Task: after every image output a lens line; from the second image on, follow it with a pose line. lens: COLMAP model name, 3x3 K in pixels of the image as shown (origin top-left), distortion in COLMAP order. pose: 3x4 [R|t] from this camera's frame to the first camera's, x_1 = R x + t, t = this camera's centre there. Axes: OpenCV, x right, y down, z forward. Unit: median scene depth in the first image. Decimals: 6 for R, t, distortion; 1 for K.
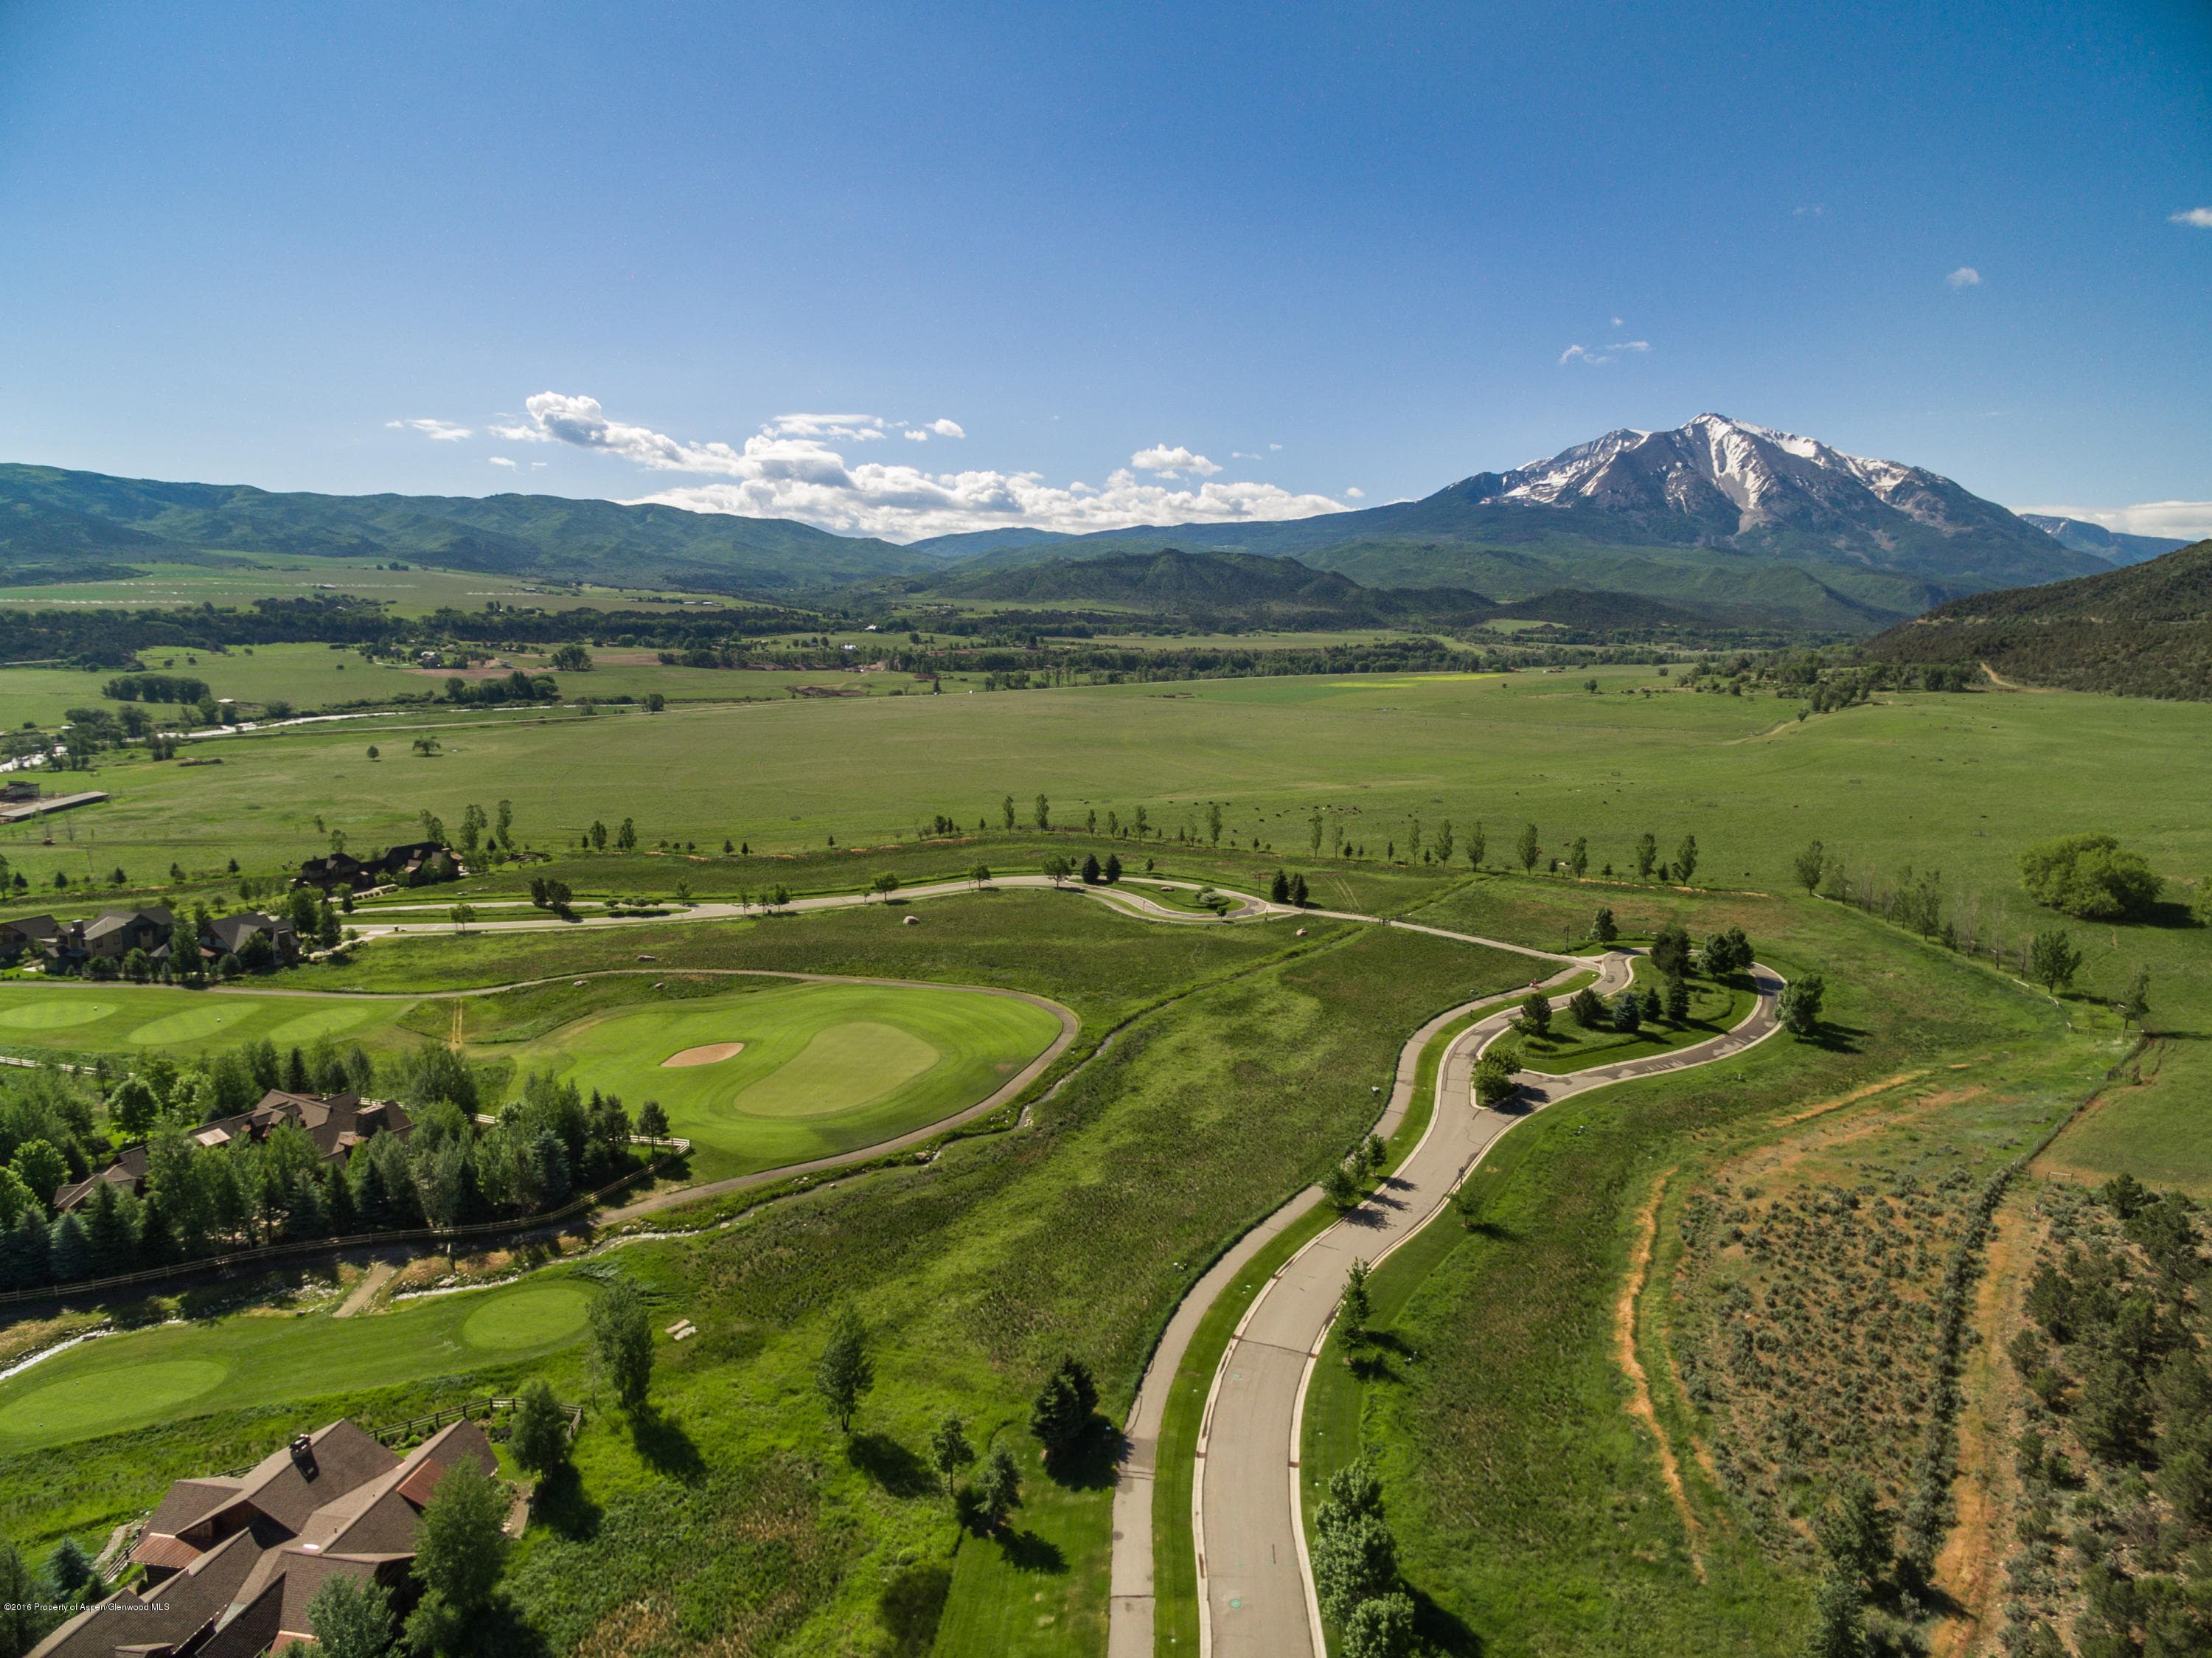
lens RADIAL K [[1236.5, 0, 1106.0], [0, 1236.5, 829.0], [0, 0, 1]] dist [0.010042, -0.003265]
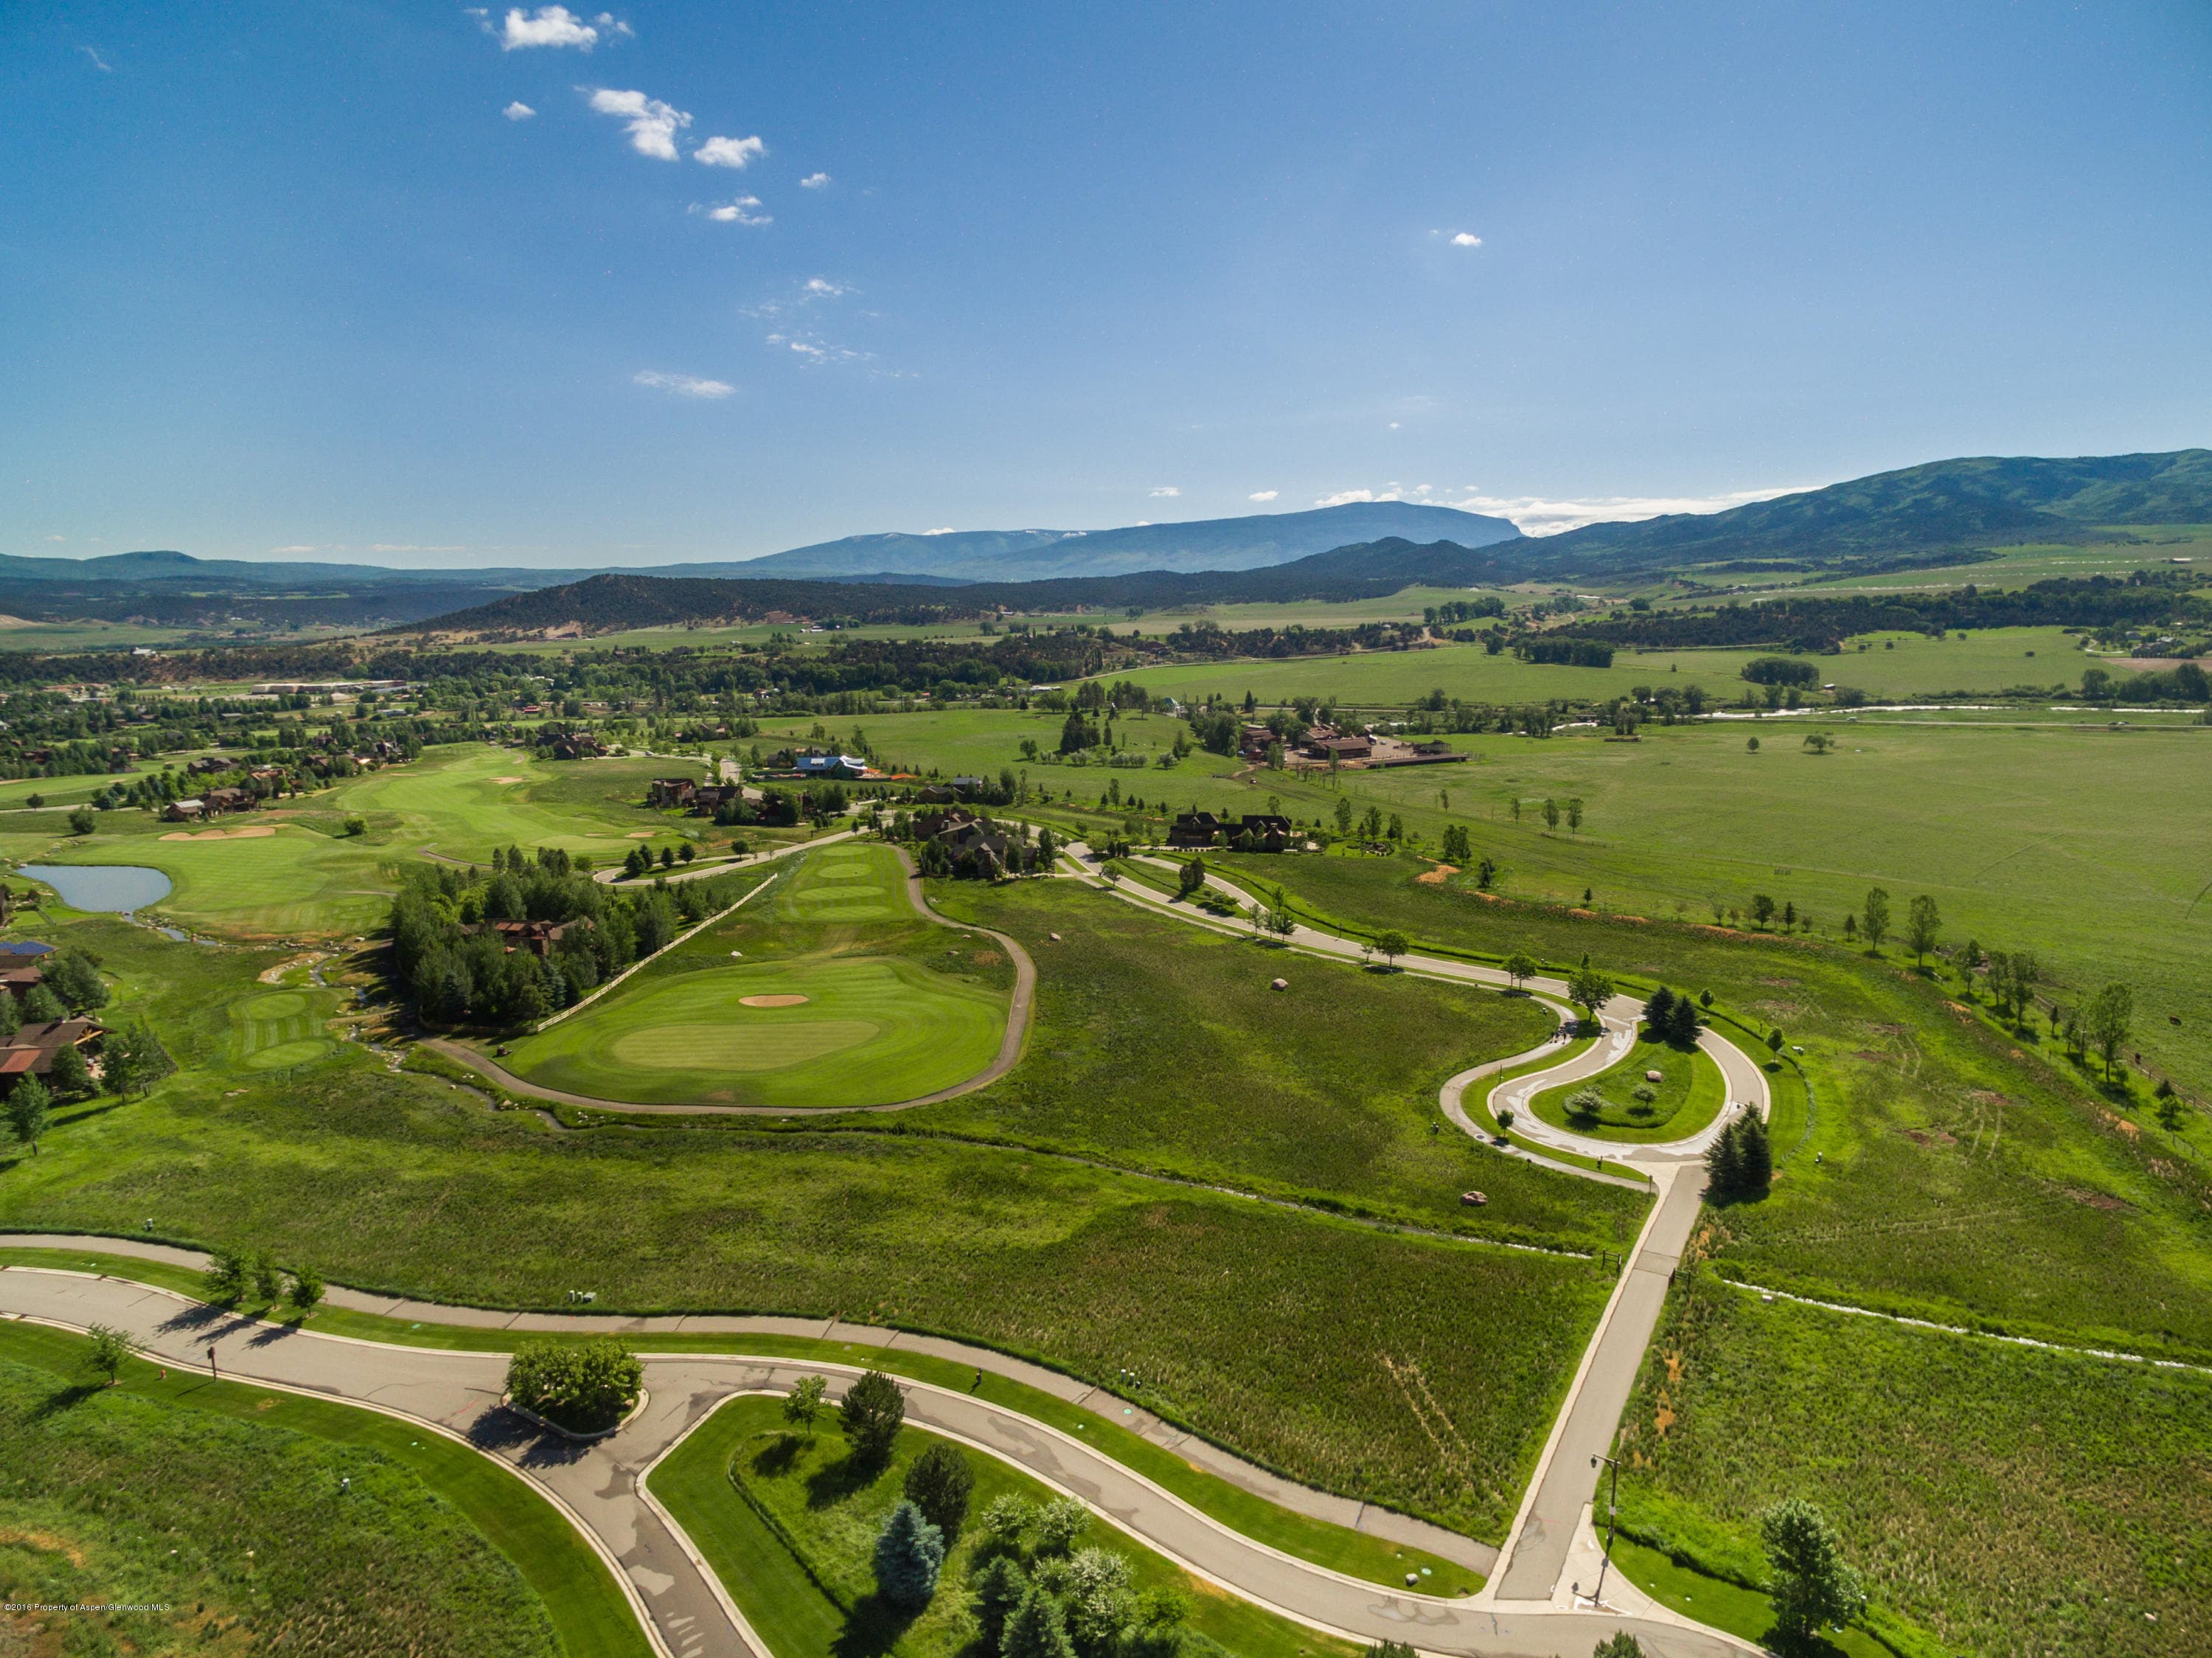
lens RADIAL K [[1261.1, 0, 1104.4], [0, 1261.1, 826.6], [0, 0, 1]] dist [0.010876, -0.003210]
pose [[0.262667, 0.148040, -0.953462, 0.098996], [-0.140867, 0.983456, 0.113890, -0.018373], [0.954548, 0.104396, 0.279175, 0.121464]]
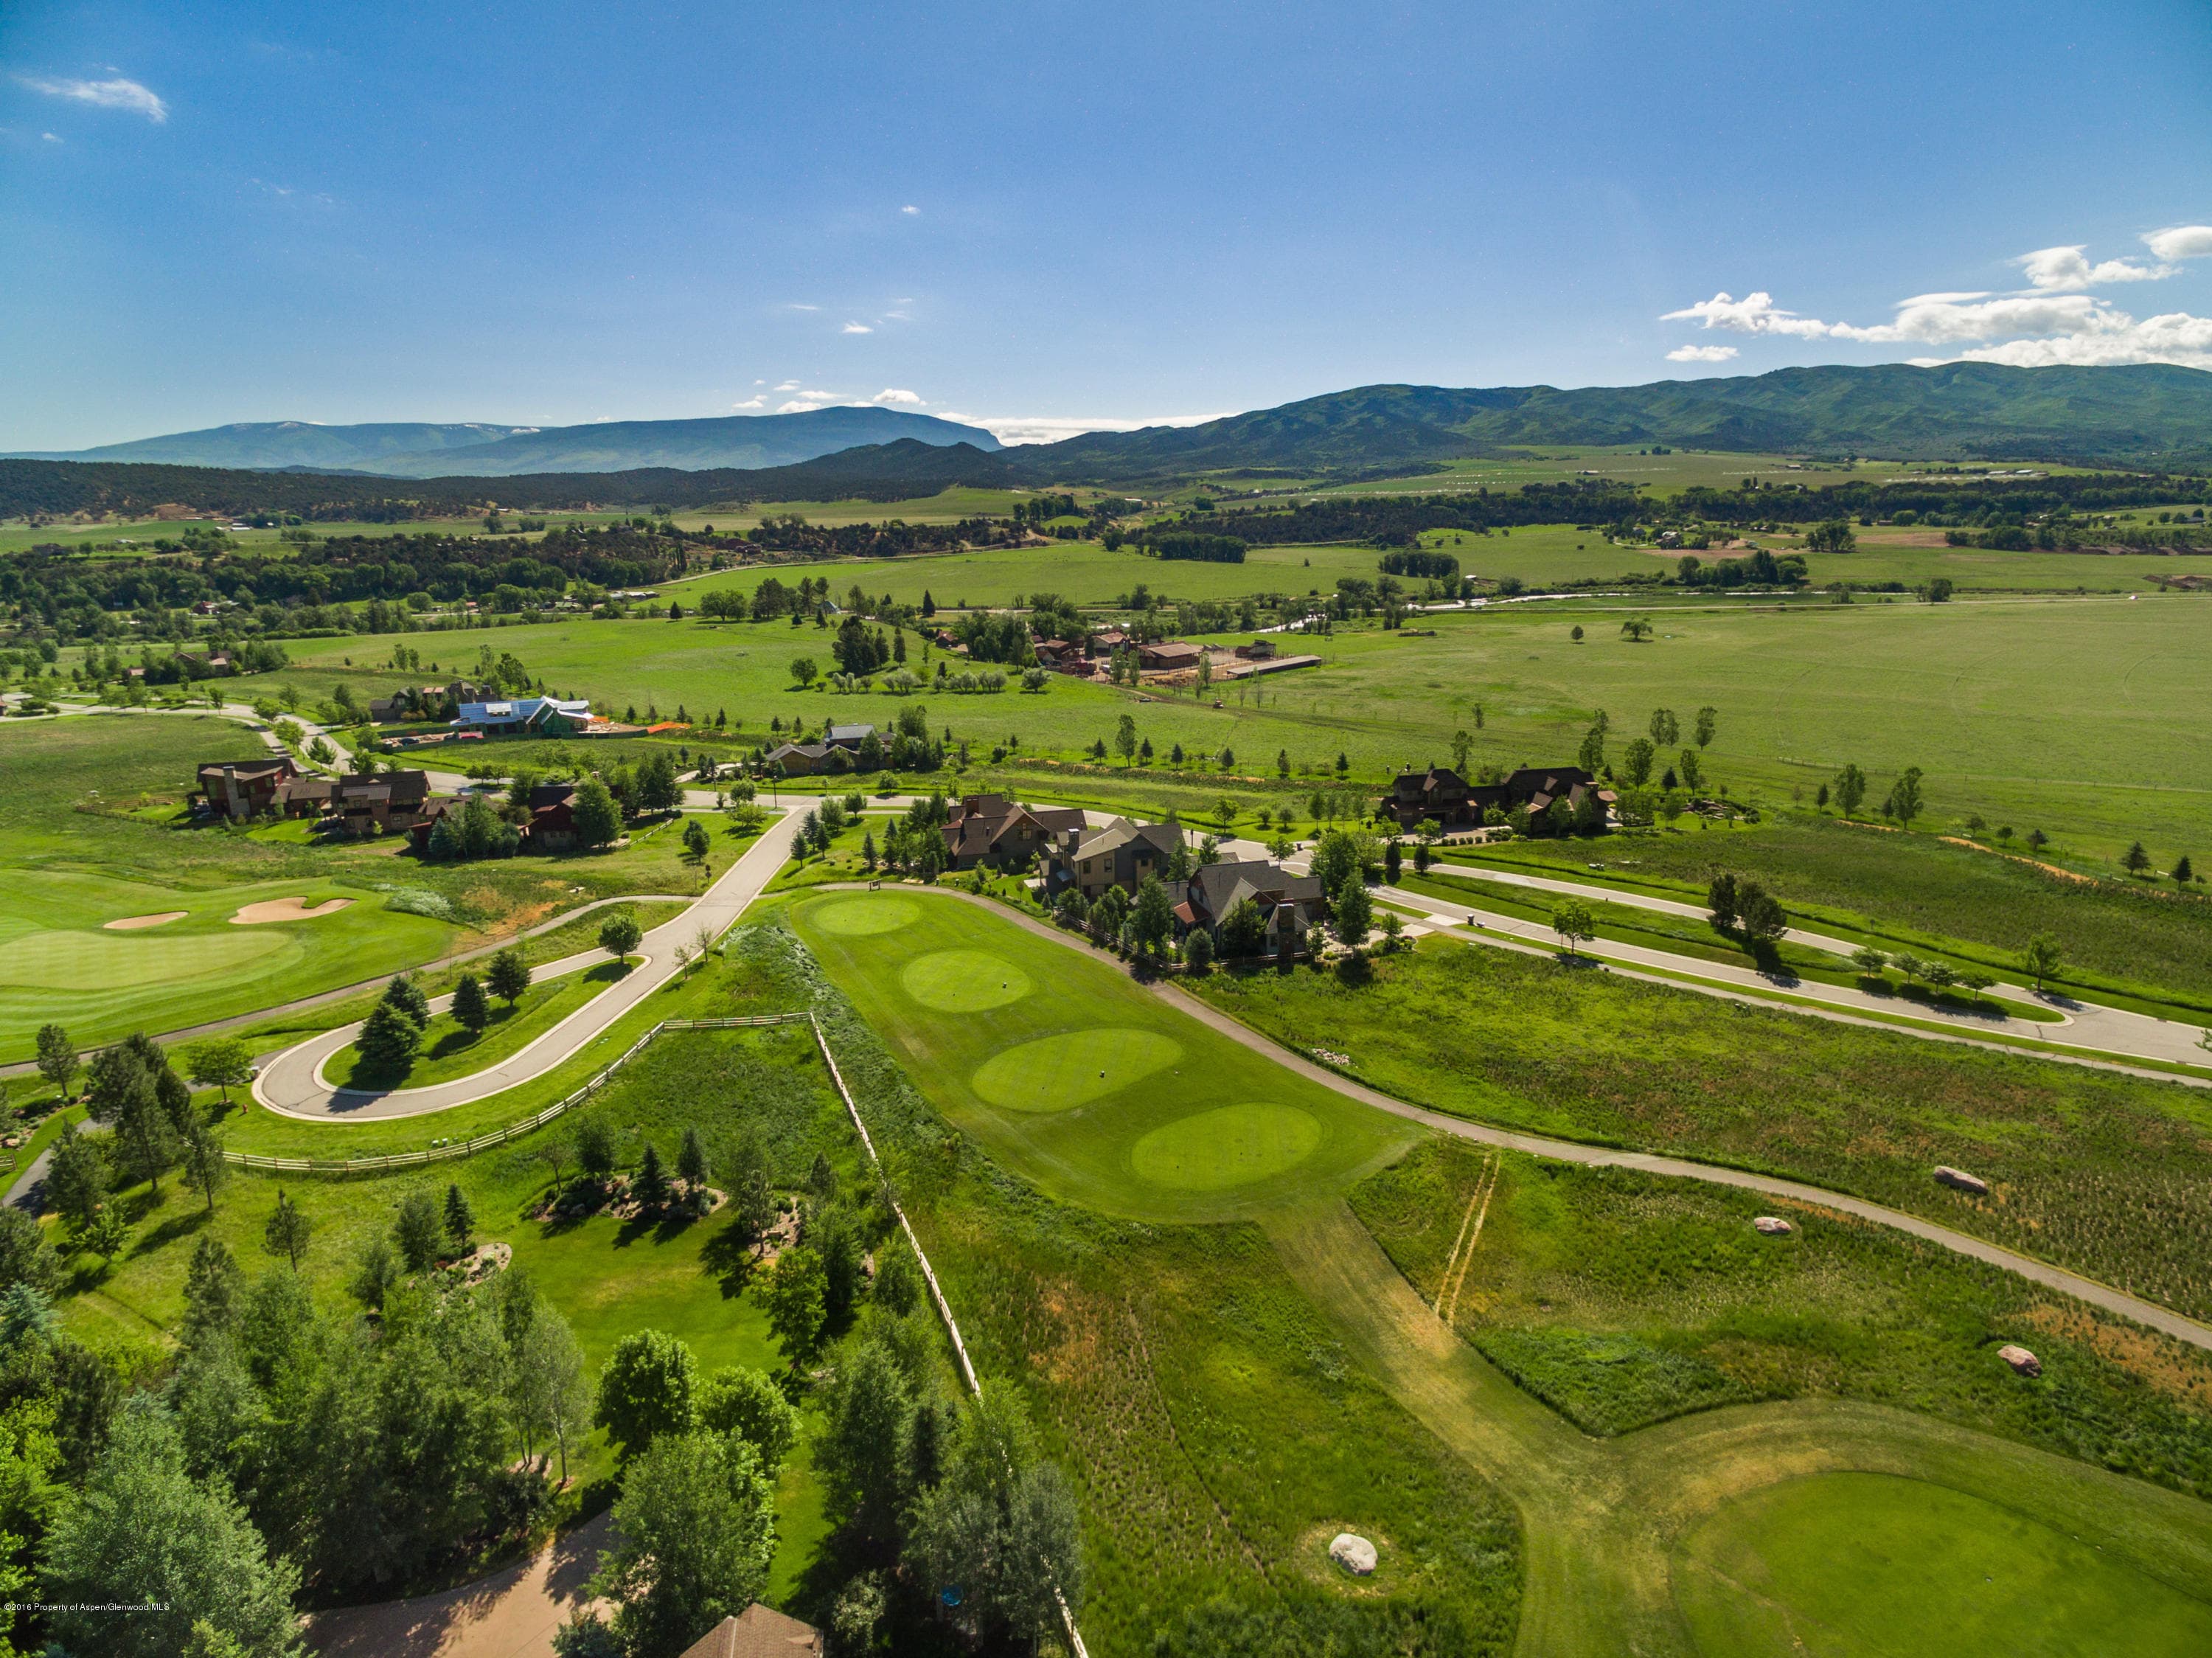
lens RADIAL K [[1251.1, 0, 1112.9], [0, 1251.1, 824.9], [0, 0, 1]] dist [0.016299, -0.008172]
pose [[0.614158, 0.174890, -0.769561, -0.042208], [-0.113375, 0.984573, 0.133273, -0.004391], [0.780997, 0.005398, 0.624511, 0.092338]]
